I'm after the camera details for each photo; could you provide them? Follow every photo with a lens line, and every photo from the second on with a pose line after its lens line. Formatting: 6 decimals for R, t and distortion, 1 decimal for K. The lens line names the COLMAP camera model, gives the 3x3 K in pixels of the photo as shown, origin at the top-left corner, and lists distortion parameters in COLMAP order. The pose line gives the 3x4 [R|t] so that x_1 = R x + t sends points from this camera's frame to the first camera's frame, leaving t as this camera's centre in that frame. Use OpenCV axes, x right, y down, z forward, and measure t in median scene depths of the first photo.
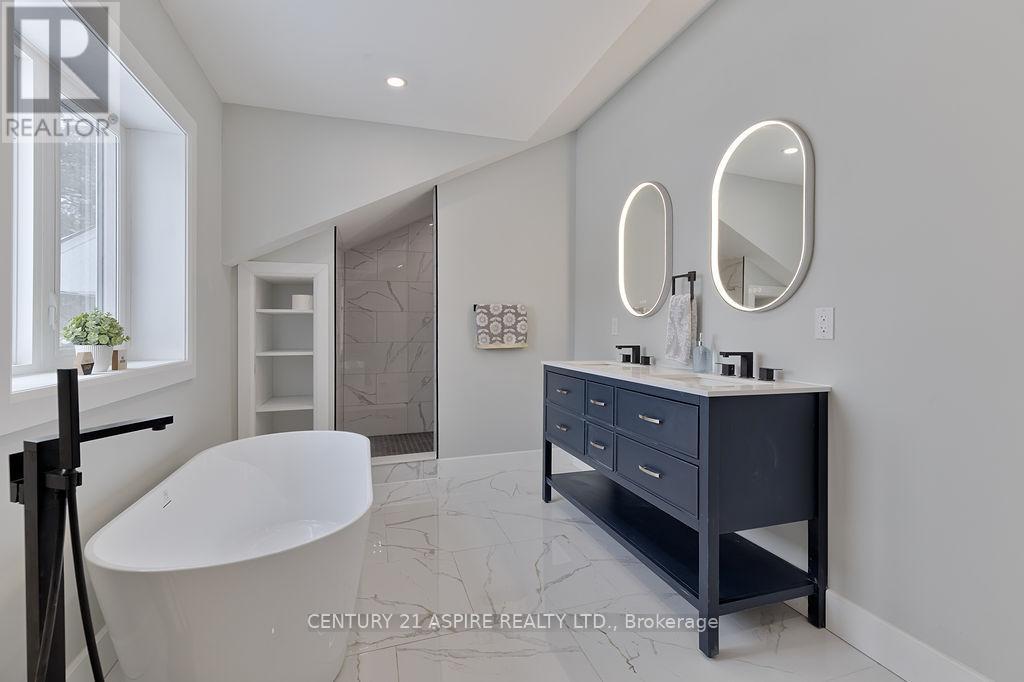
lens RADIAL K [[458.0, 0, 518.8], [0, 458.0, 331.0], [0, 0, 1]] dist [0.002074, -0.000972]
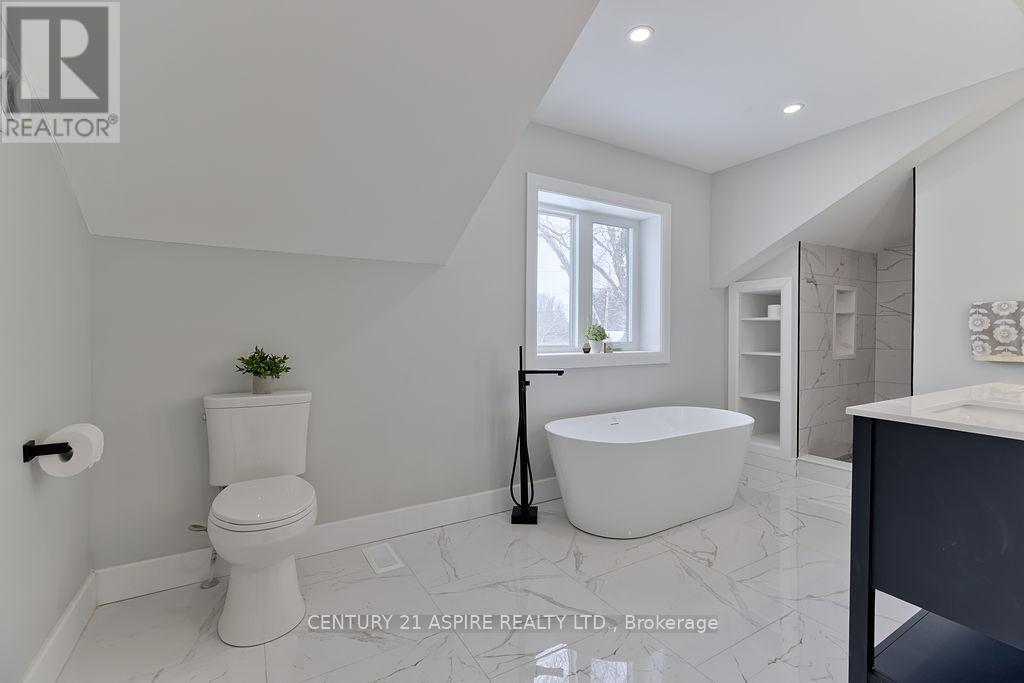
lens RADIAL K [[458.0, 0, 529.0], [0, 458.0, 334.9], [0, 0, 1]] dist [0.002074, -0.000972]
pose [[0.229349, 0.010037, -0.973292, 0.541669], [-0.008878, 0.999927, 0.008220, -0.004628], [0.973304, 0.006756, 0.229422, 0.106486]]
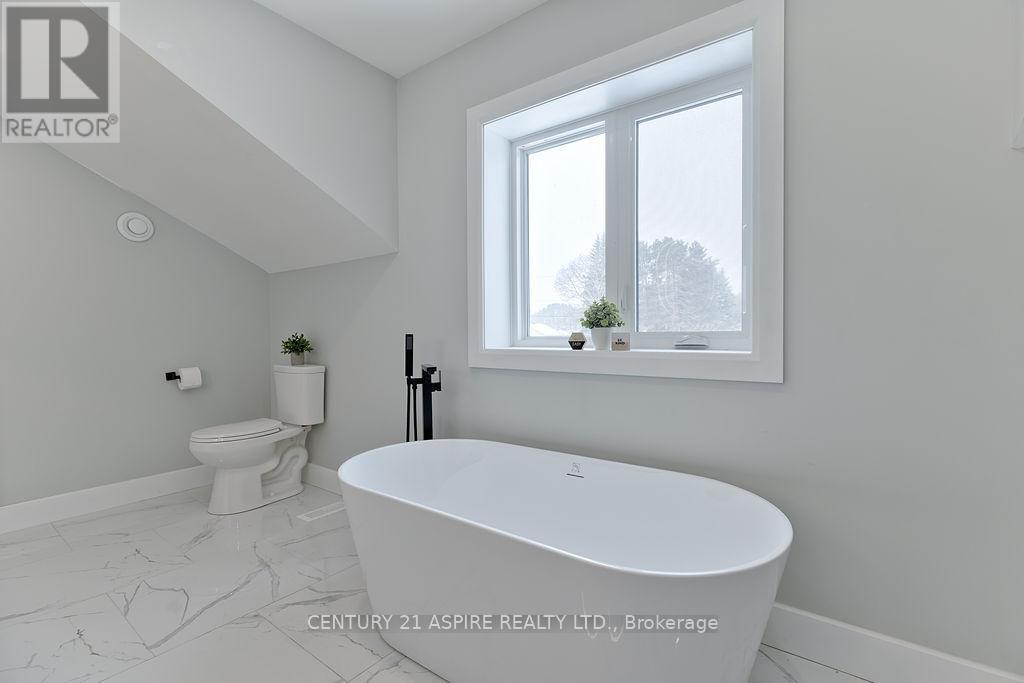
lens RADIAL K [[458.0, 0, 512.7], [0, 458.0, 338.8], [0, 0, 1]] dist [0.002074, -0.000972]
pose [[-0.816180, 0.021499, -0.577397, -0.007687], [0.008446, 0.999645, 0.025283, 0.012683], [0.577736, 0.015759, -0.816072, 0.945671]]
